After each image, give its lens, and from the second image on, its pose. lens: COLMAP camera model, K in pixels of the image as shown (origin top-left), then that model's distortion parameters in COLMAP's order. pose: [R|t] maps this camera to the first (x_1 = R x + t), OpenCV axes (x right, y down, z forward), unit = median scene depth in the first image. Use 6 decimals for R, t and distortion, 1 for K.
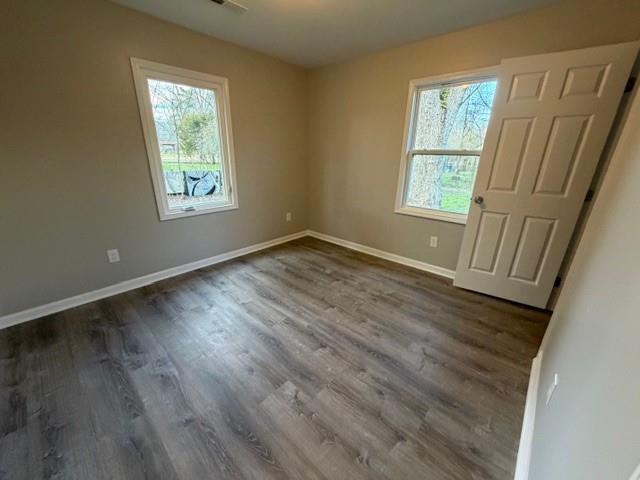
lens RADIAL K [[253.7, 0, 318.4], [0, 253.7, 240.2], [0, 0, 1]] dist [-0.001157, 0.000045]
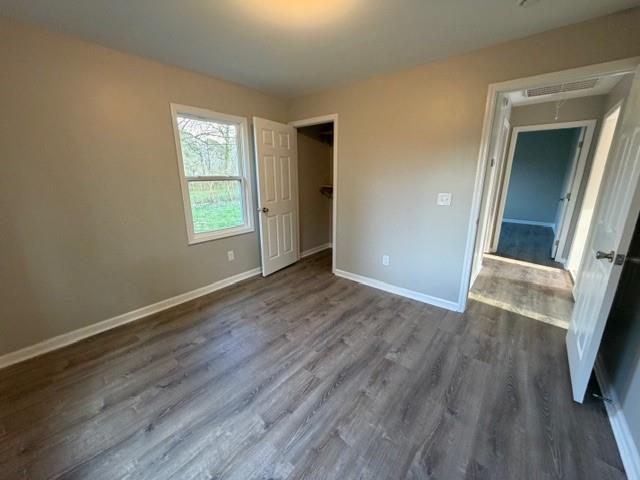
lens RADIAL K [[253.7, 0, 318.4], [0, 253.7, 240.2], [0, 0, 1]] dist [-0.001157, 0.000045]
pose [[-0.046665, -0.264656, 0.963213, -0.784146], [0.336462, 0.903754, 0.264619, -0.280426], [-0.940540, 0.336433, 0.046873, 0.710644]]
